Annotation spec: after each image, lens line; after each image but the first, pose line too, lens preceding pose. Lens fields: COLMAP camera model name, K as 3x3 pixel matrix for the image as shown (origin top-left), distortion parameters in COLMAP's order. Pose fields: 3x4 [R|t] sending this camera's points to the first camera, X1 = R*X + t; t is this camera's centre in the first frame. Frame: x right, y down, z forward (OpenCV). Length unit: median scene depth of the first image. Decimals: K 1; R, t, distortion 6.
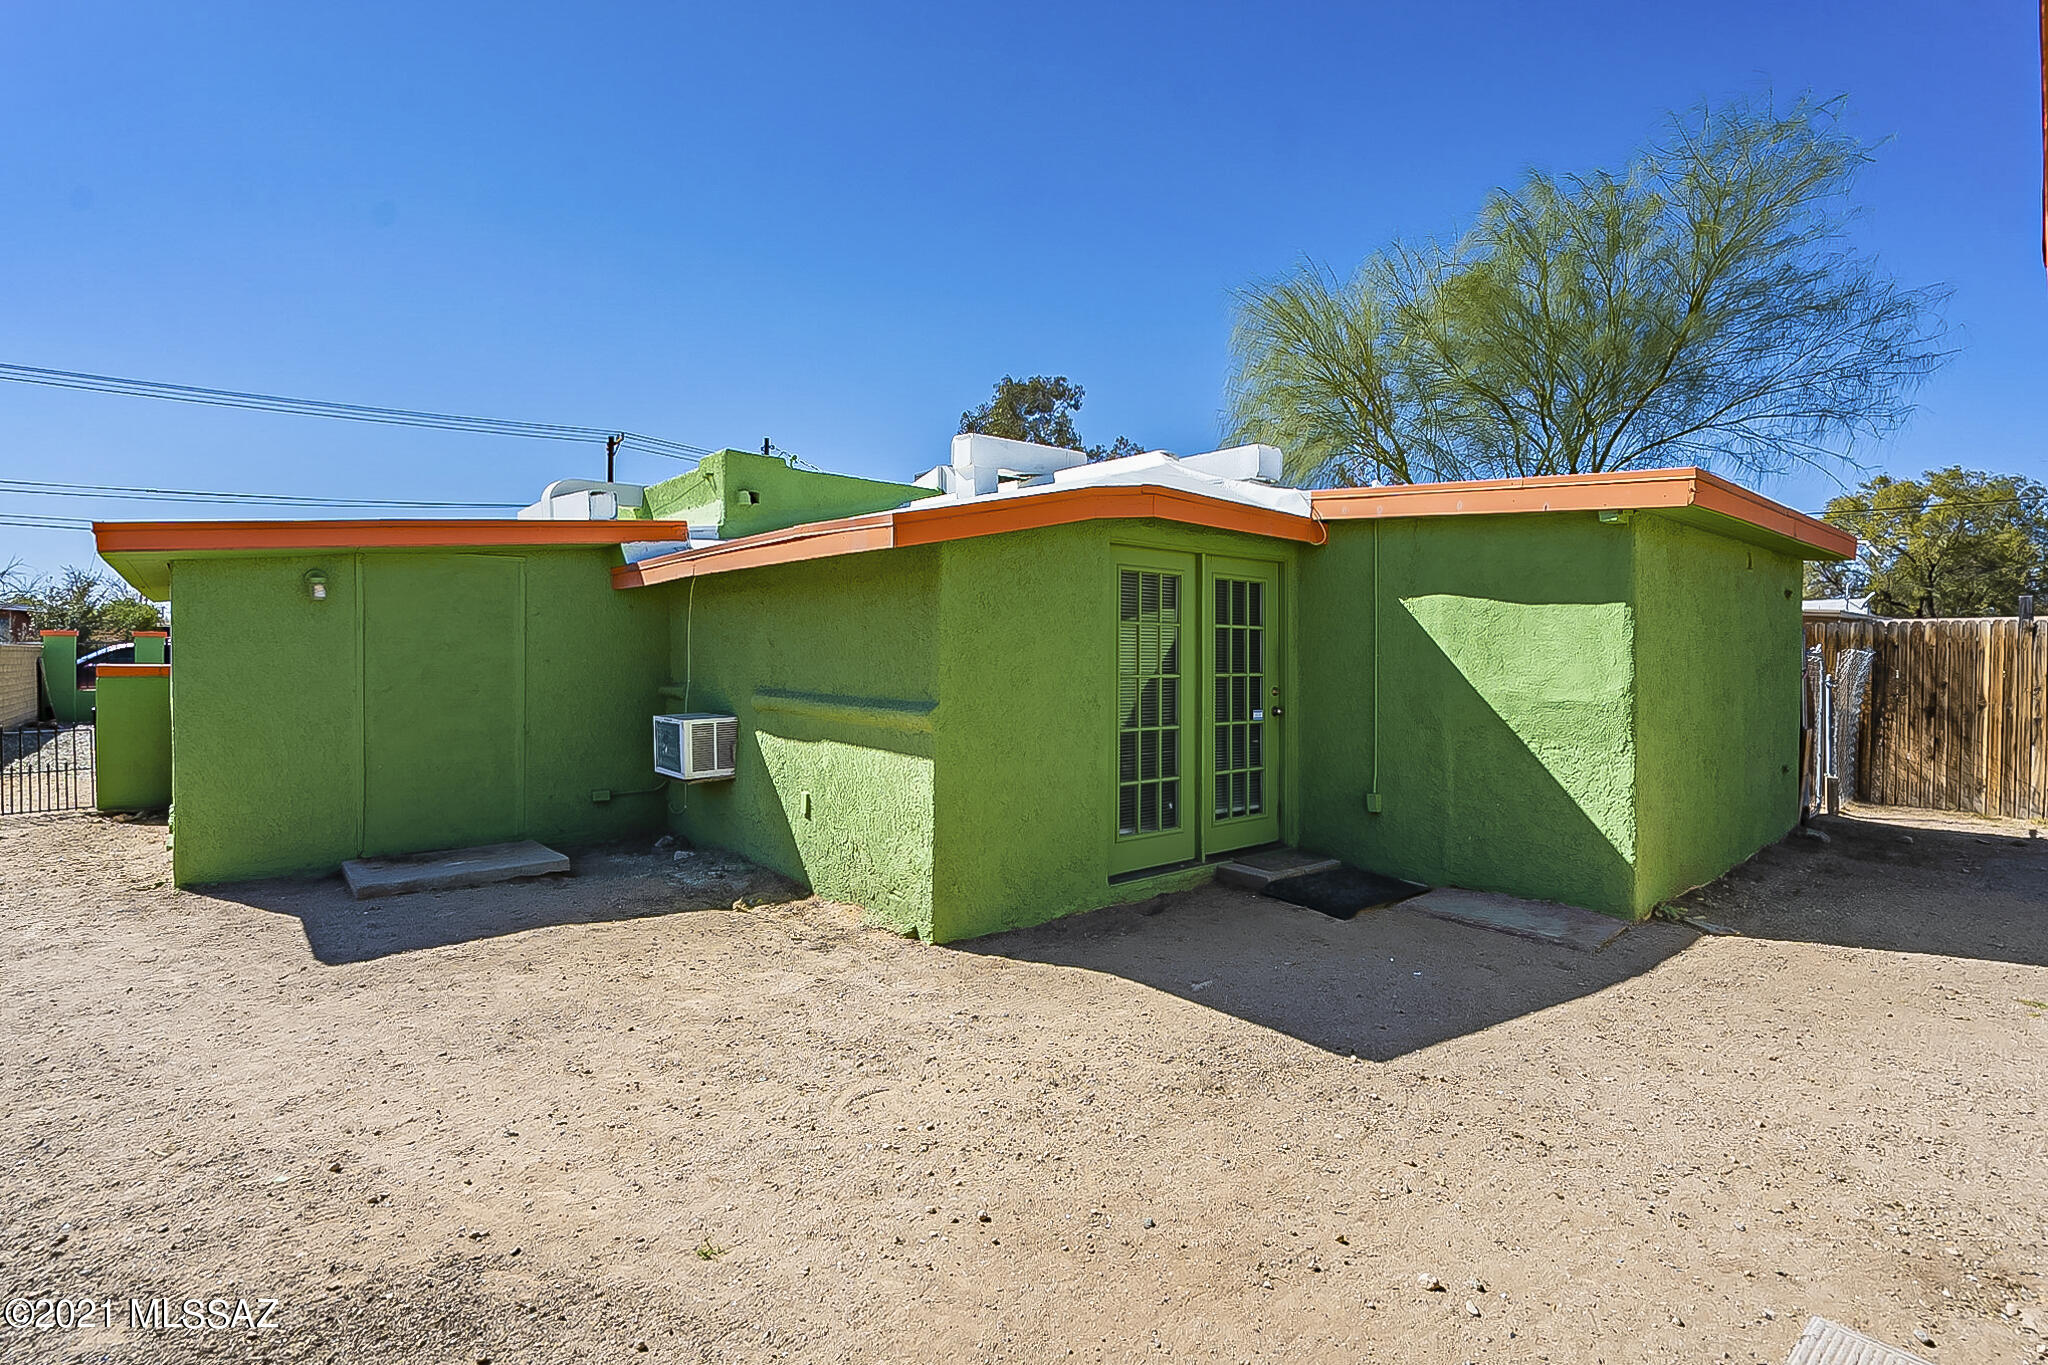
lens RADIAL K [[945.0, 0, 1031.3], [0, 945.0, 673.8], [0, 0, 1]] dist [-0.015379, 0.000269]
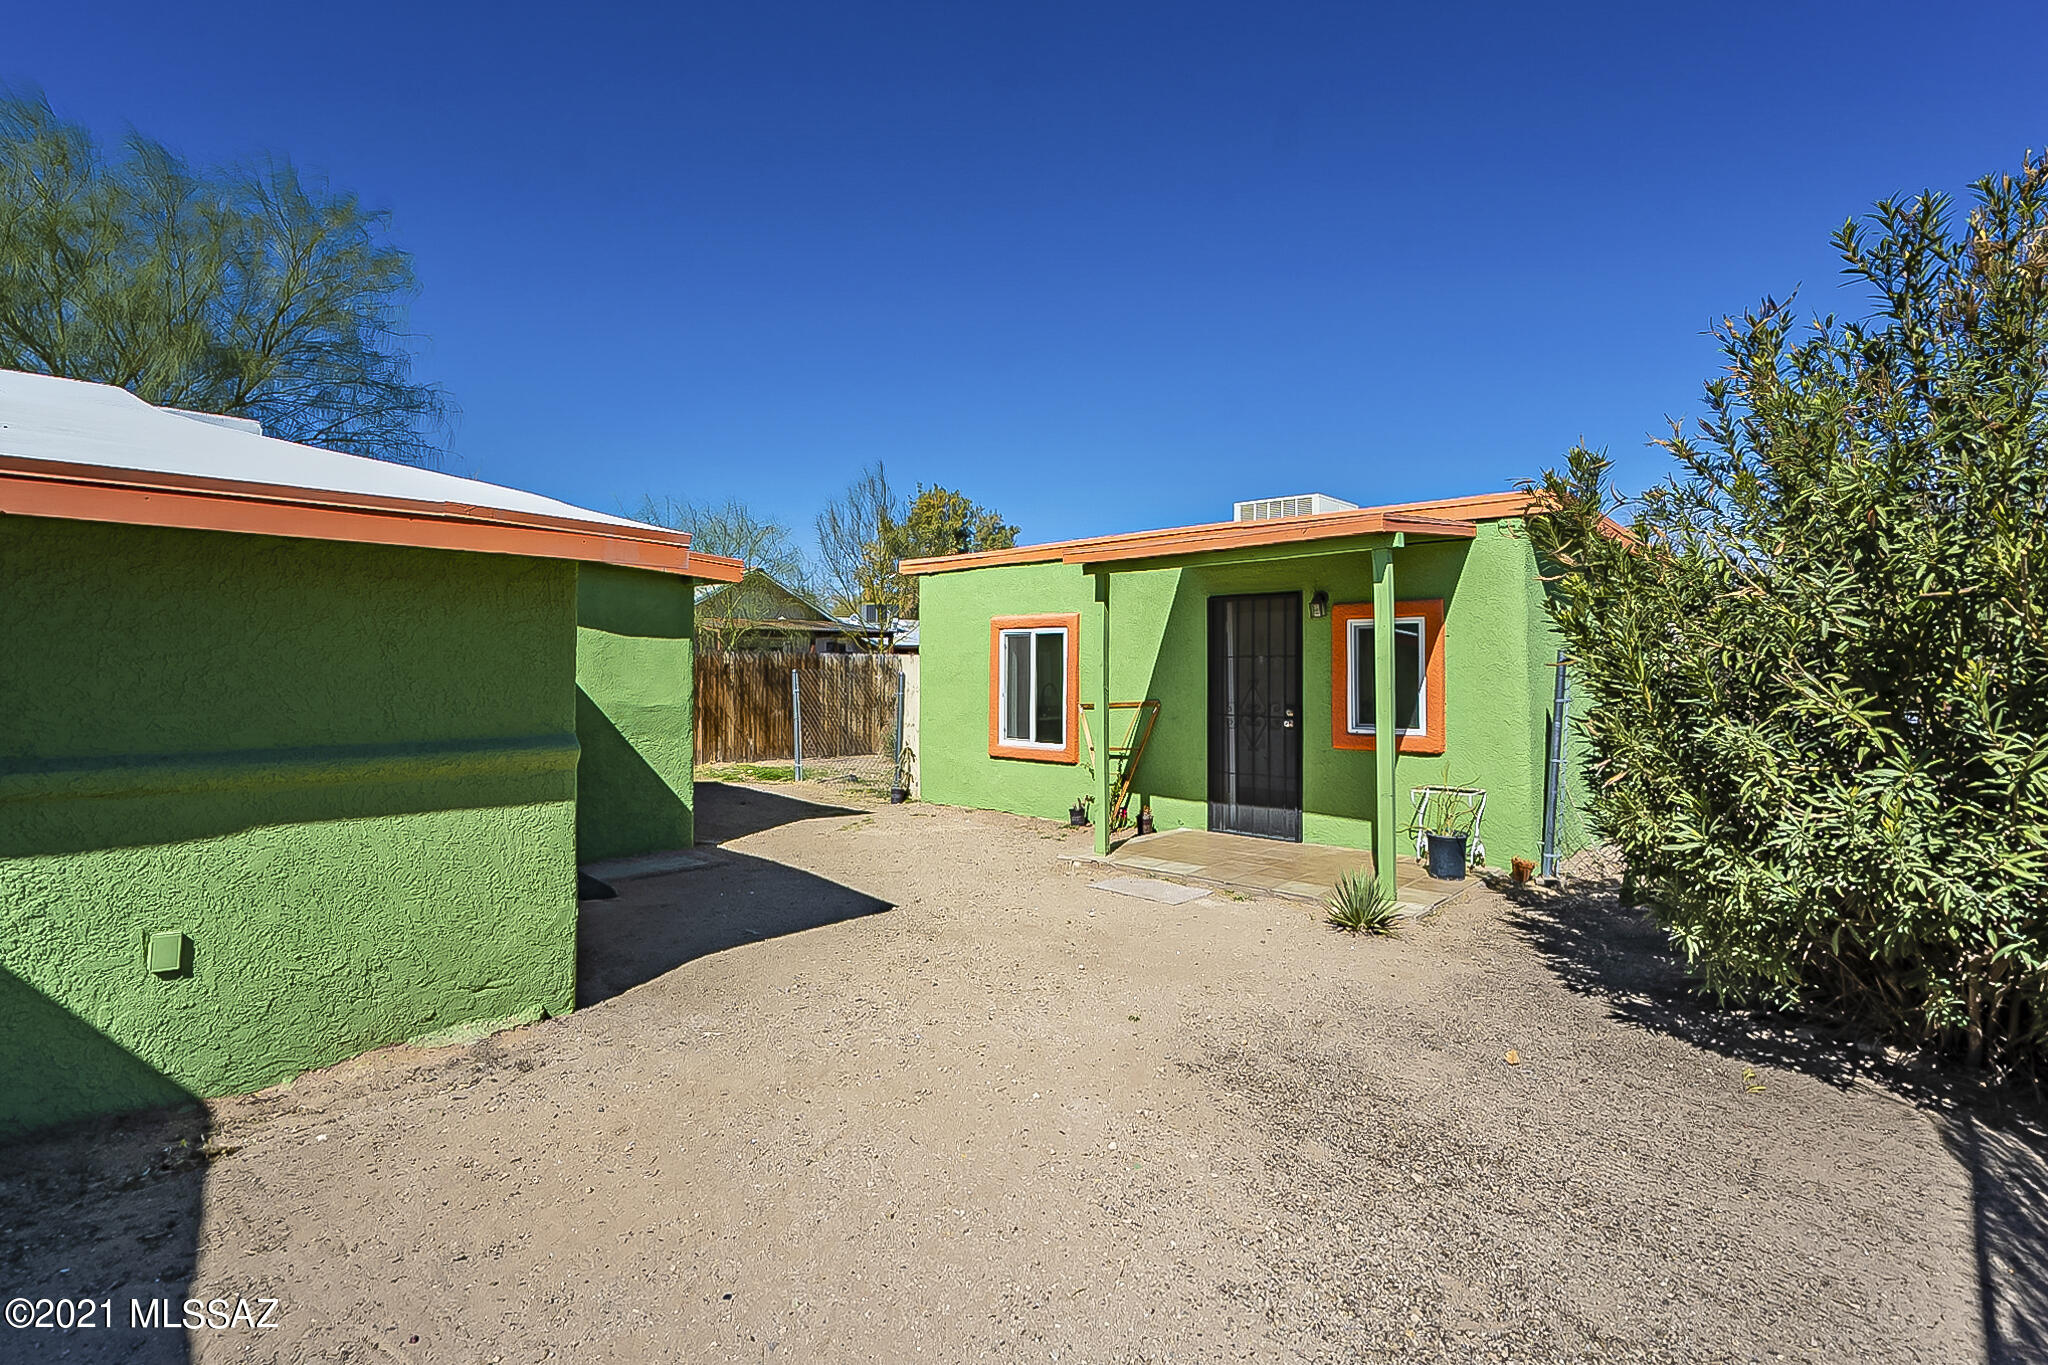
lens RADIAL K [[945.0, 0, 1027.9], [0, 945.0, 674.0], [0, 0, 1]] dist [-0.015379, 0.000269]
pose [[-0.096203, -0.010800, 0.995303, -0.873871], [0.029536, 0.999470, 0.013700, -0.021167], [-0.994923, 0.030715, -0.095833, 0.569697]]
